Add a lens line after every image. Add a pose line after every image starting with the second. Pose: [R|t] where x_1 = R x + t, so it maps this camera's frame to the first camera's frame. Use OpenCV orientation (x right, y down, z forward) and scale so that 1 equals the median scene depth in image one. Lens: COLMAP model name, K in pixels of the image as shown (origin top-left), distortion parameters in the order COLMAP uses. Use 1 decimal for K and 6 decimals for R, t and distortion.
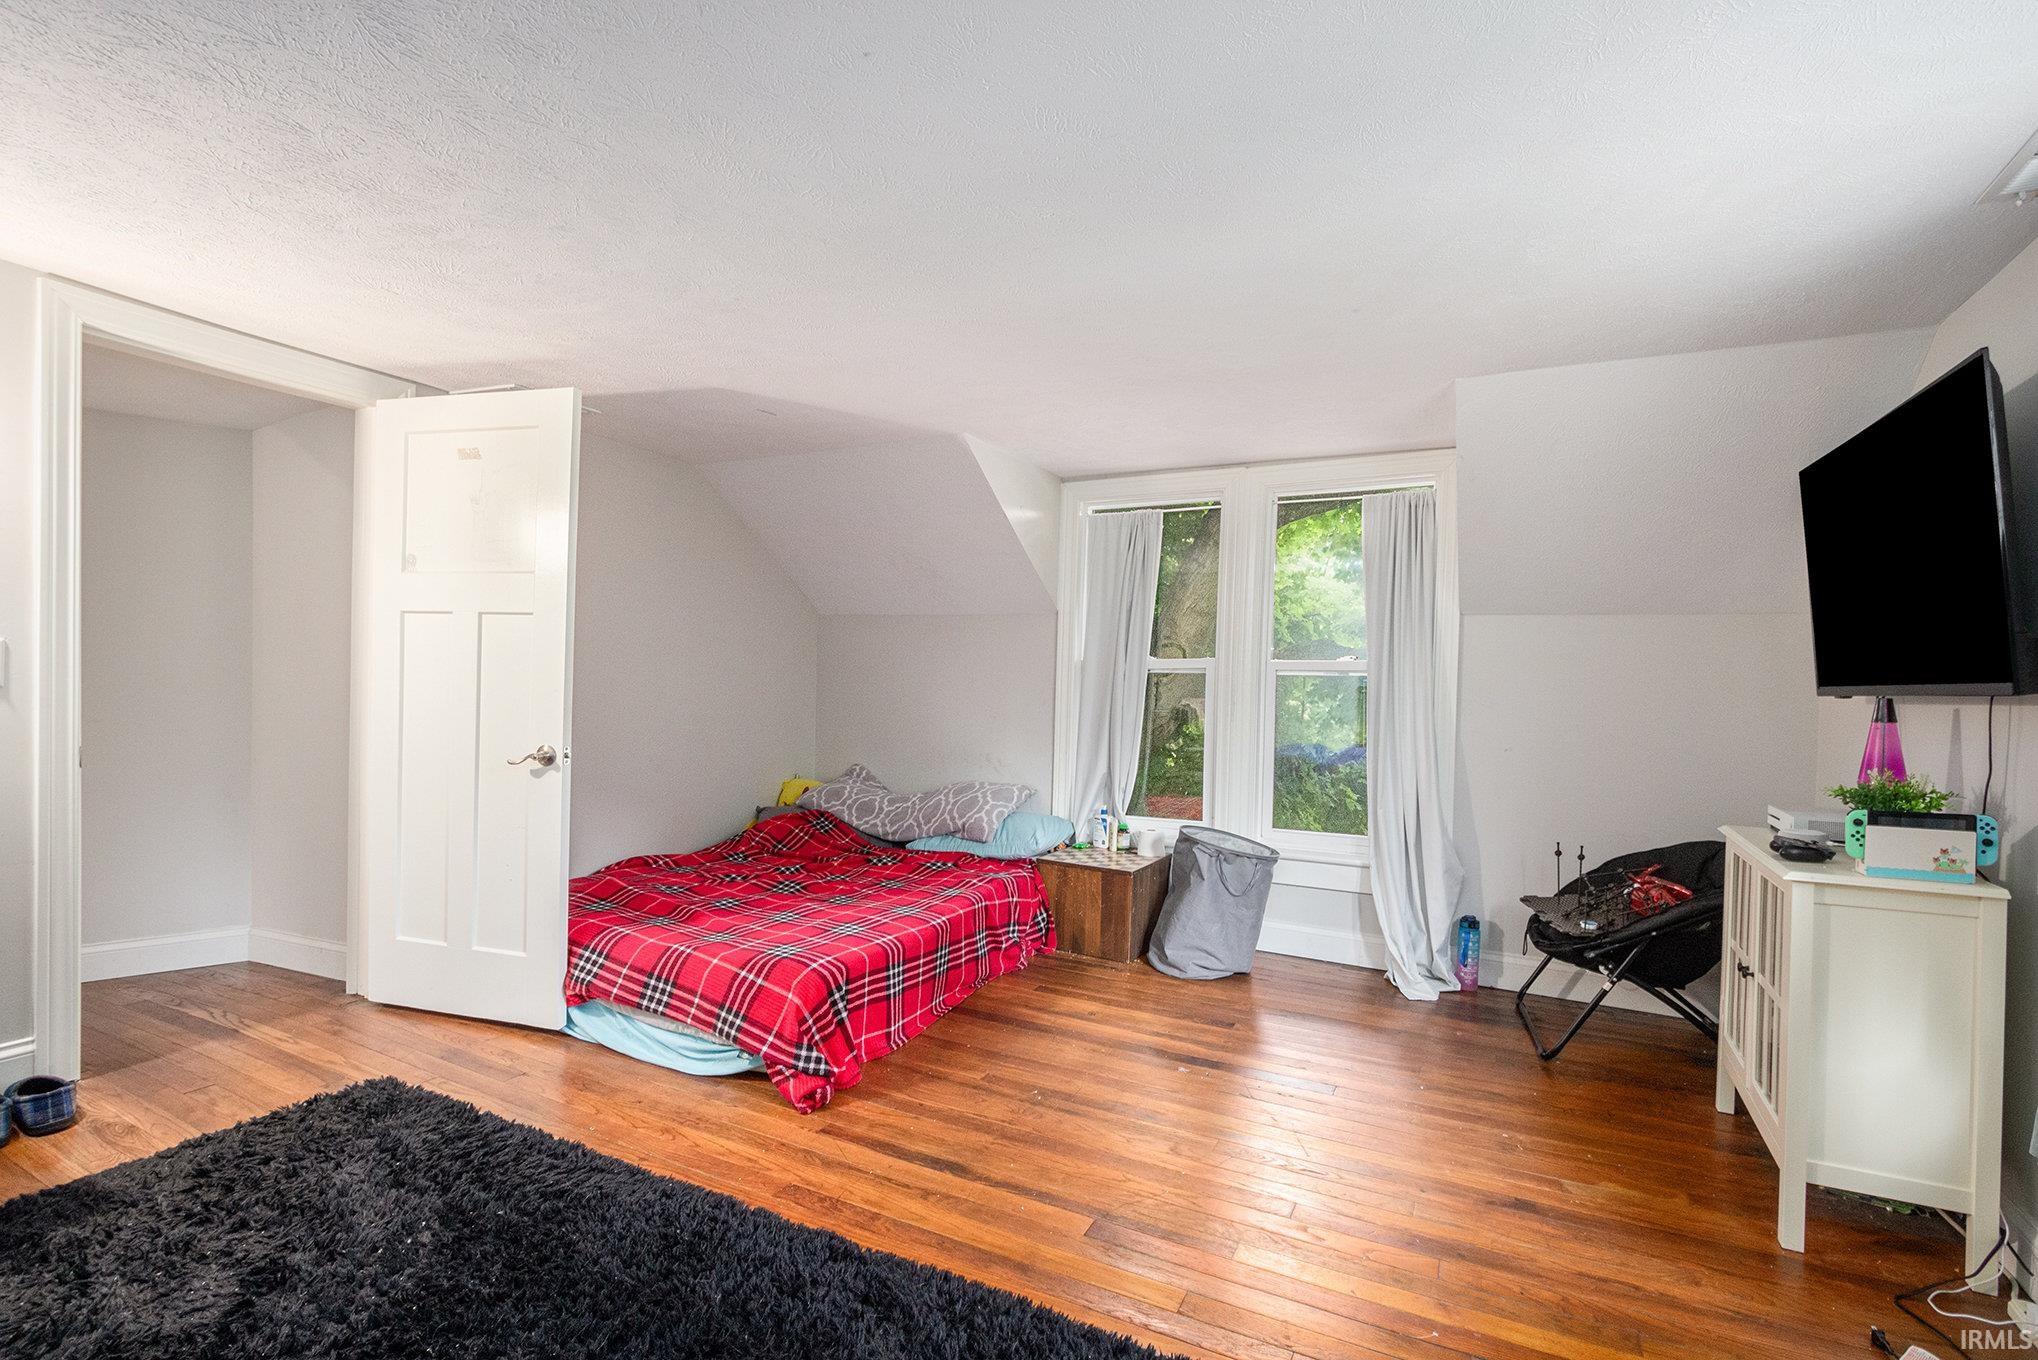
lens RADIAL K [[965.6, 0, 1012.4], [0, 965.6, 681.8], [0, 0, 1]] dist [-0.000164, -0.000252]
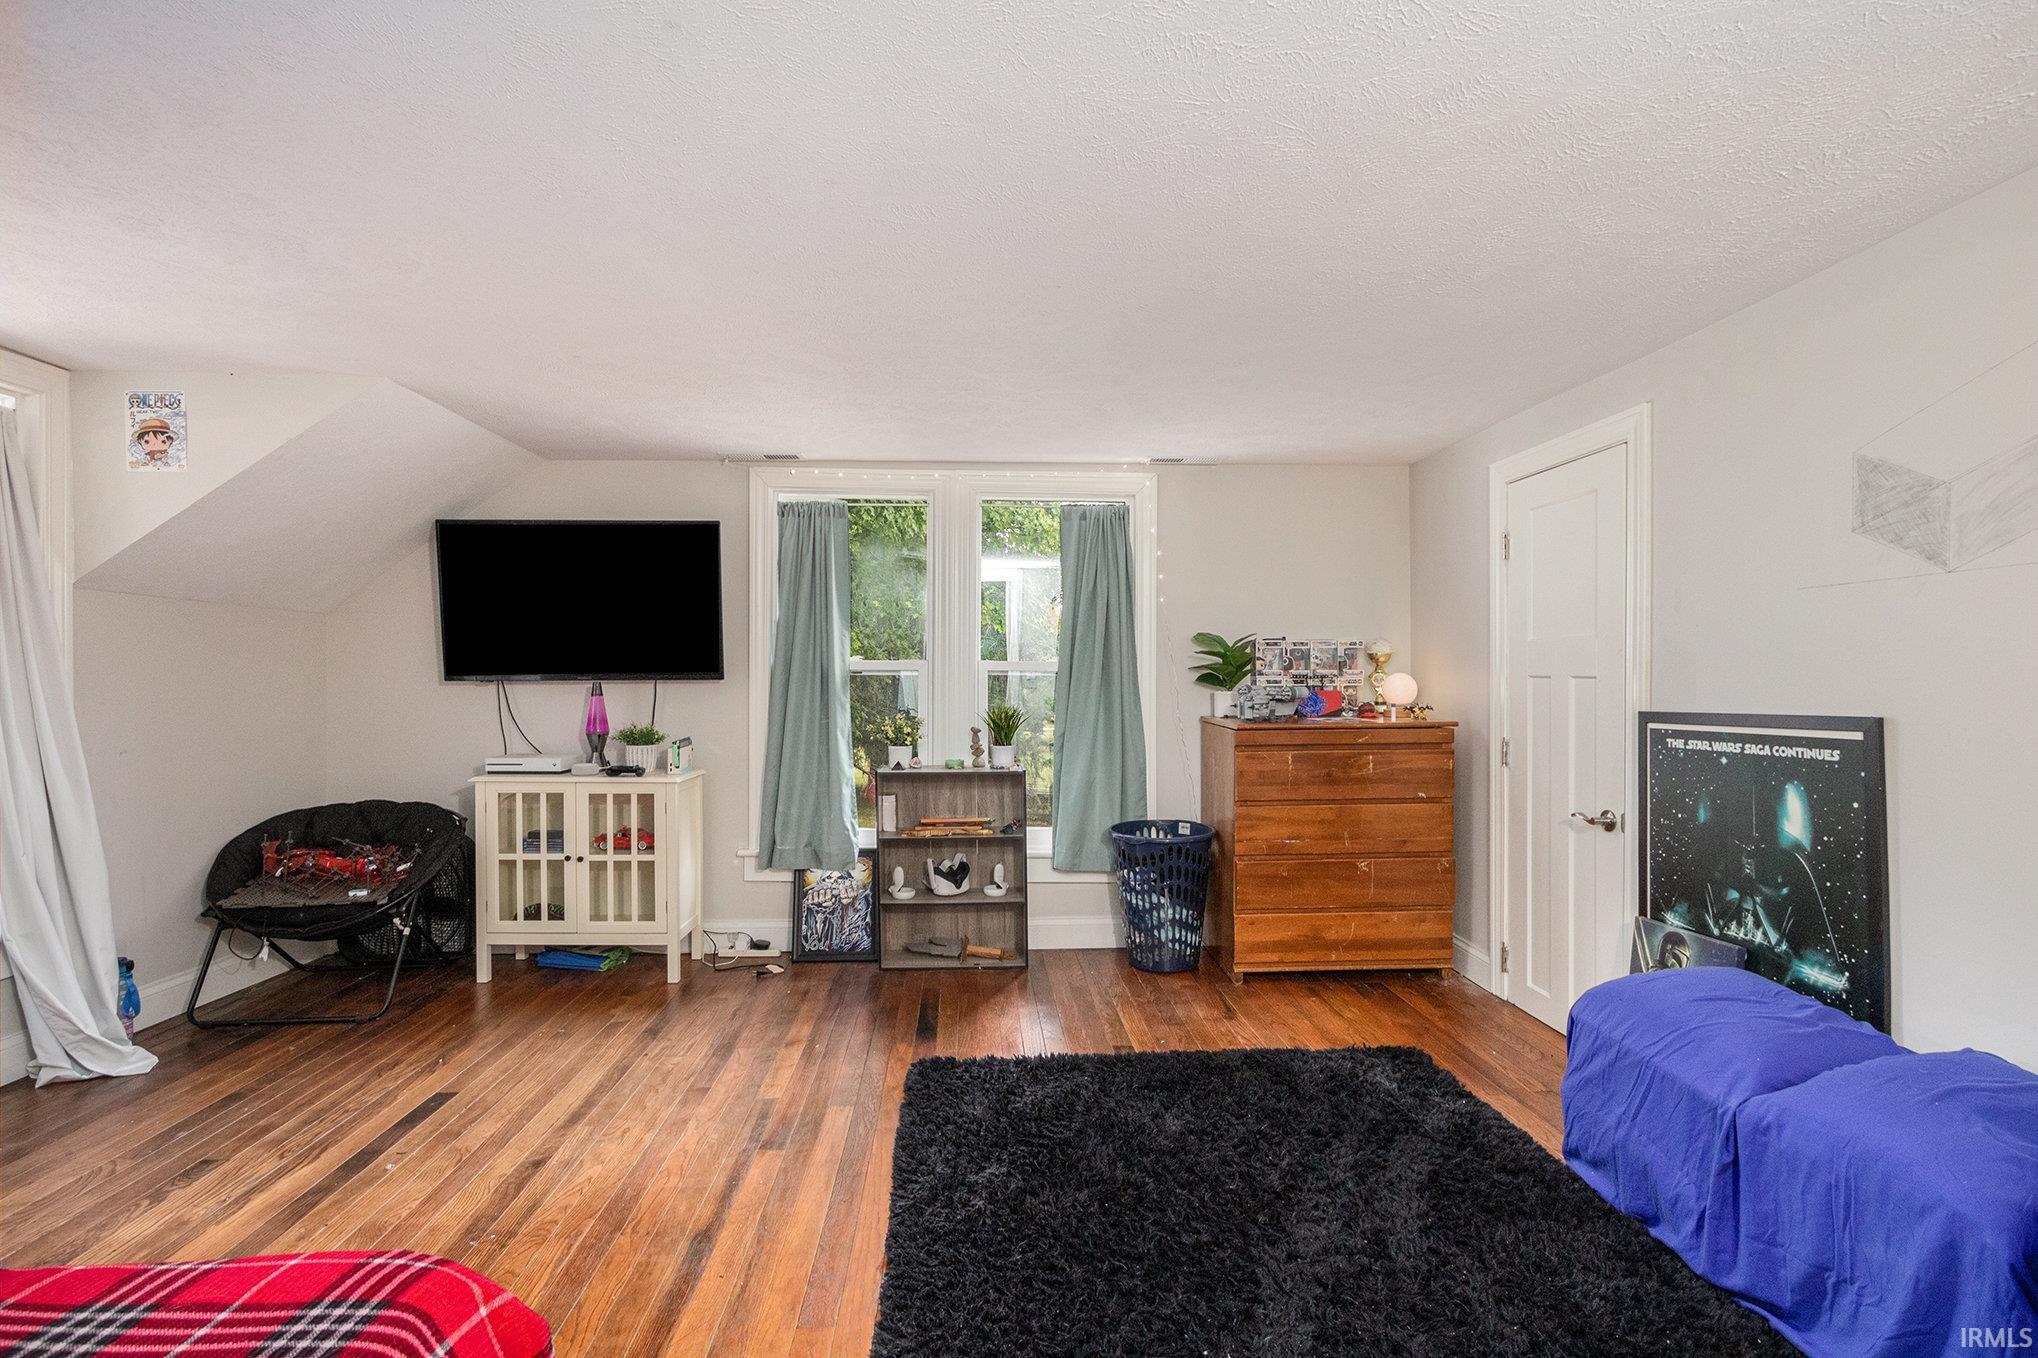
lens RADIAL K [[965.6, 0, 1012.4], [0, 965.6, 680.8], [0, 0, 1]] dist [-0.000164, -0.000252]
pose [[-0.496391, -0.022995, 0.867794, -0.773000], [-0.010993, 0.999735, 0.020203, -0.021804], [-0.868029, 0.000489, -0.496513, 0.962414]]
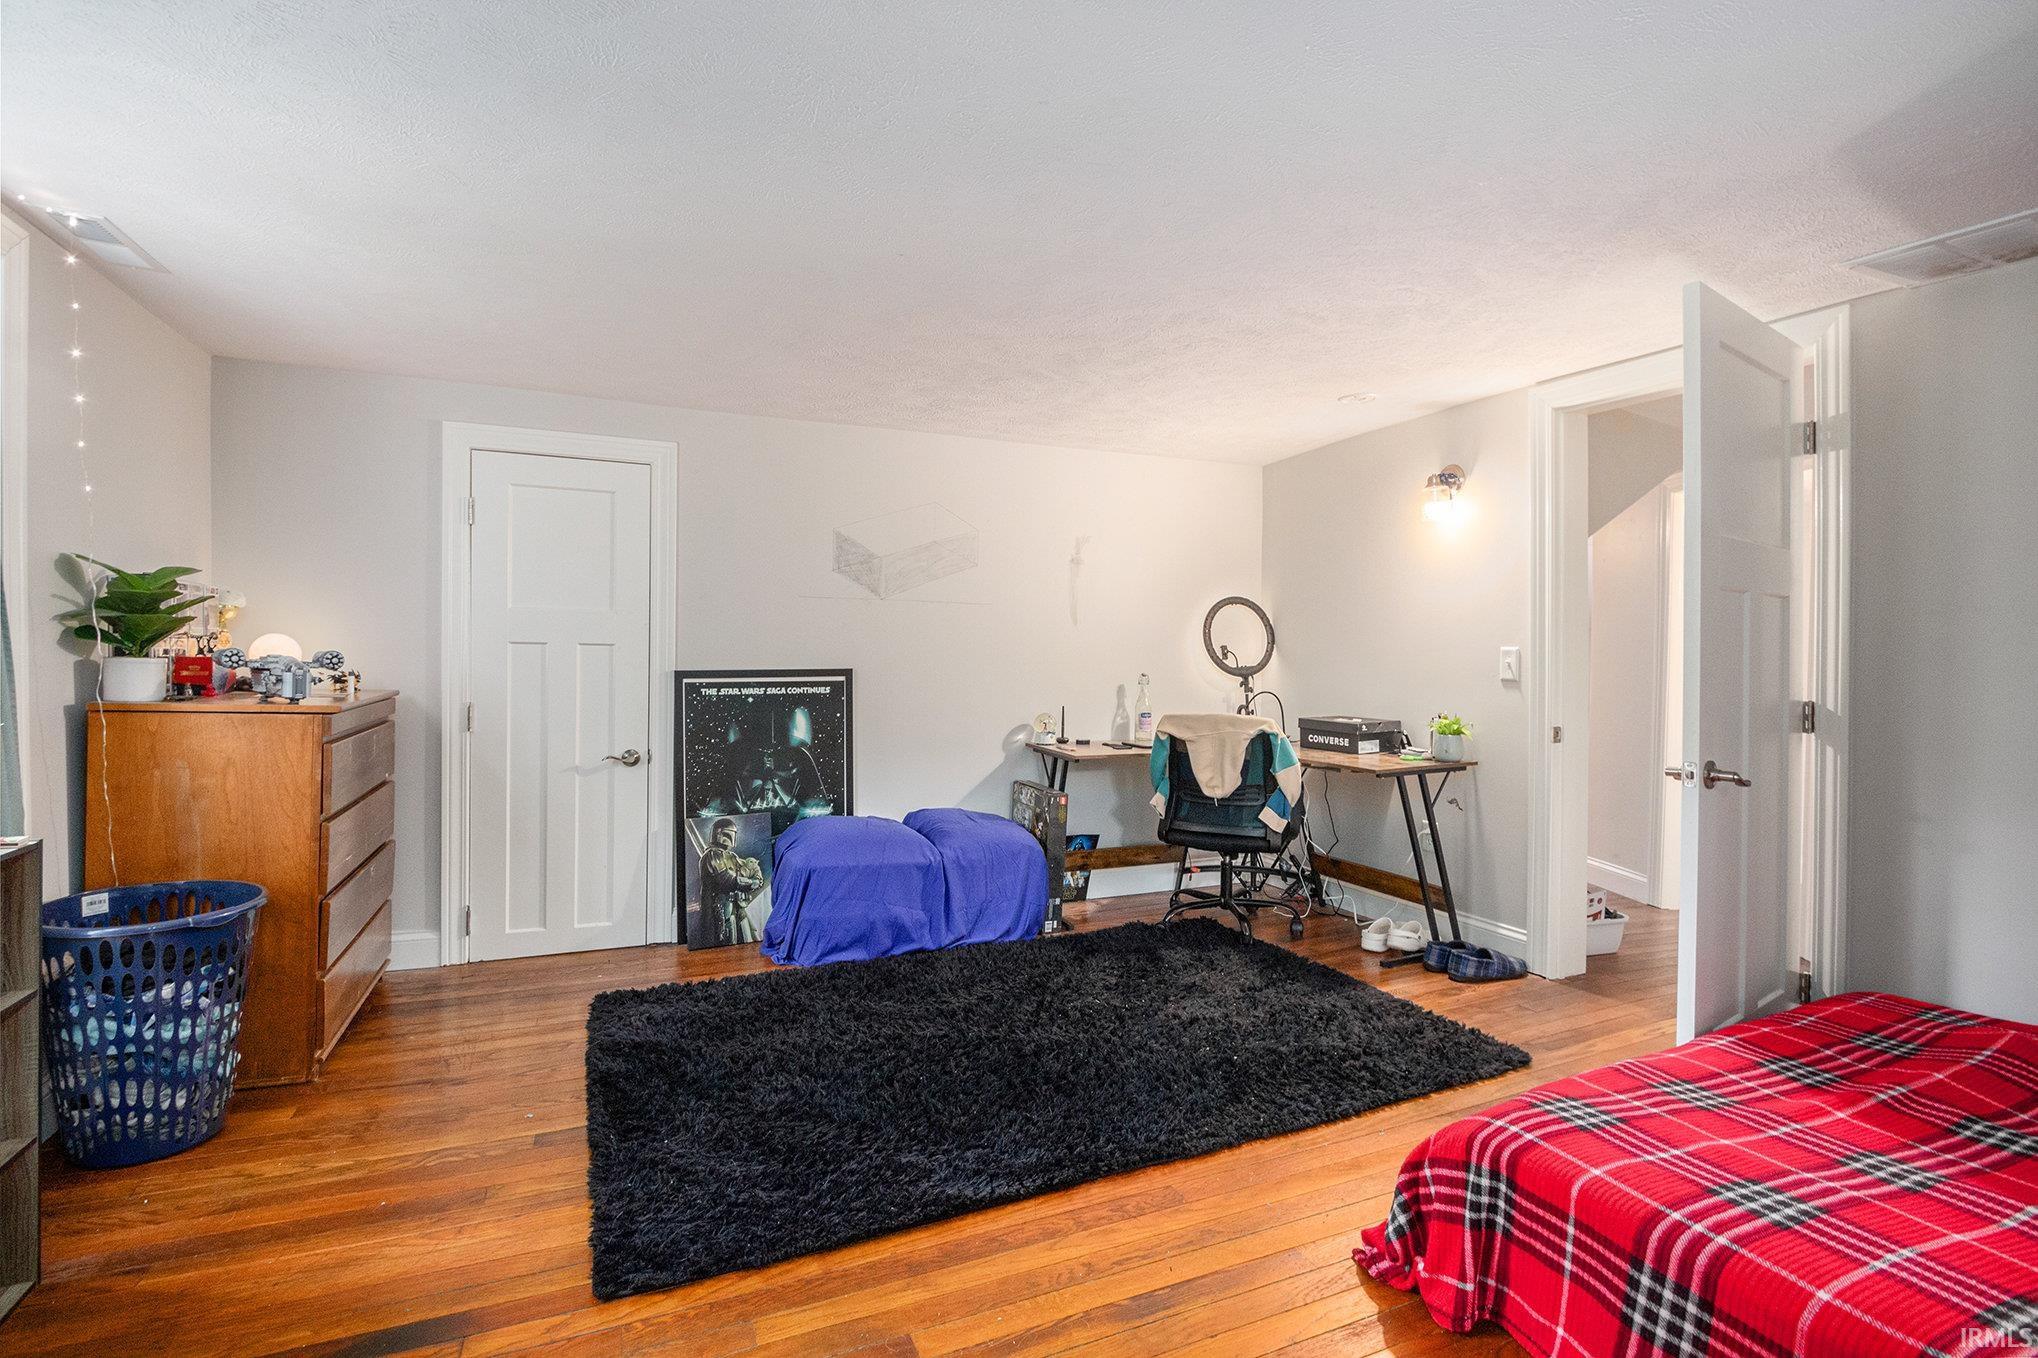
lens RADIAL K [[965.6, 0, 1012.4], [0, 965.6, 680.8], [0, 0, 1]] dist [-0.000164, -0.000252]
pose [[-0.624734, -0.007148, -0.780805, 0.466759], [-0.023499, 0.999677, 0.009651, 0.011015], [0.780484, 0.024377, -0.624700, 1.114192]]
